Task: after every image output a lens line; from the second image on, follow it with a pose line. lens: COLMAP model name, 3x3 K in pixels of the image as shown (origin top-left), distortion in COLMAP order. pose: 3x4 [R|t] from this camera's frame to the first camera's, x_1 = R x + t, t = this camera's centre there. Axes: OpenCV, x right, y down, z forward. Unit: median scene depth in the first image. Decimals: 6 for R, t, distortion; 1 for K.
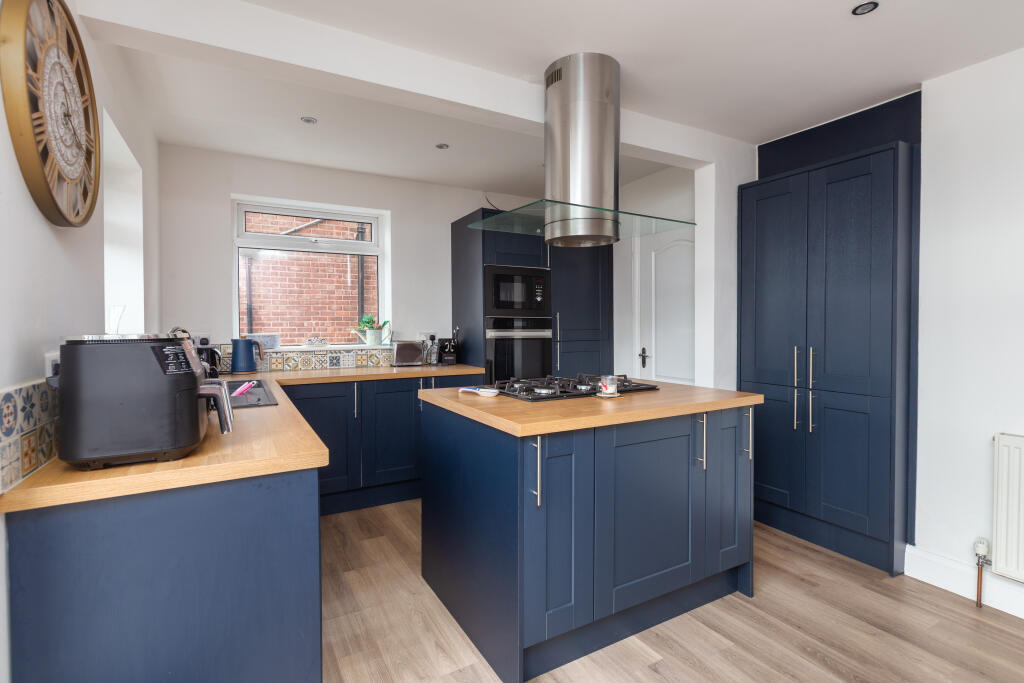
lens RADIAL K [[467.2, 0, 519.9], [0, 467.2, 342.9], [0, 0, 1]] dist [-0.000598, 0.000857]
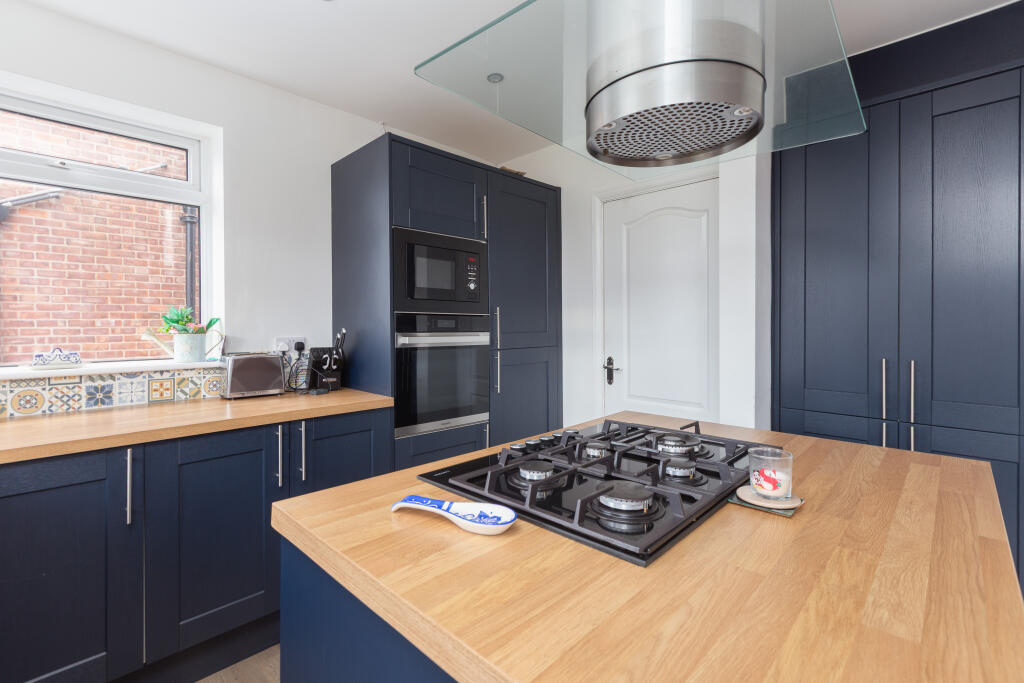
lens RADIAL K [[467.2, 0, 494.4], [0, 467.2, 331.4], [0, 0, 1]] dist [-0.000598, 0.000857]
pose [[0.974641, -0.001900, 0.223766, -0.076339], [0.007049, 0.999728, -0.022215, -0.015061], [-0.223663, 0.023229, 0.974390, 0.351033]]
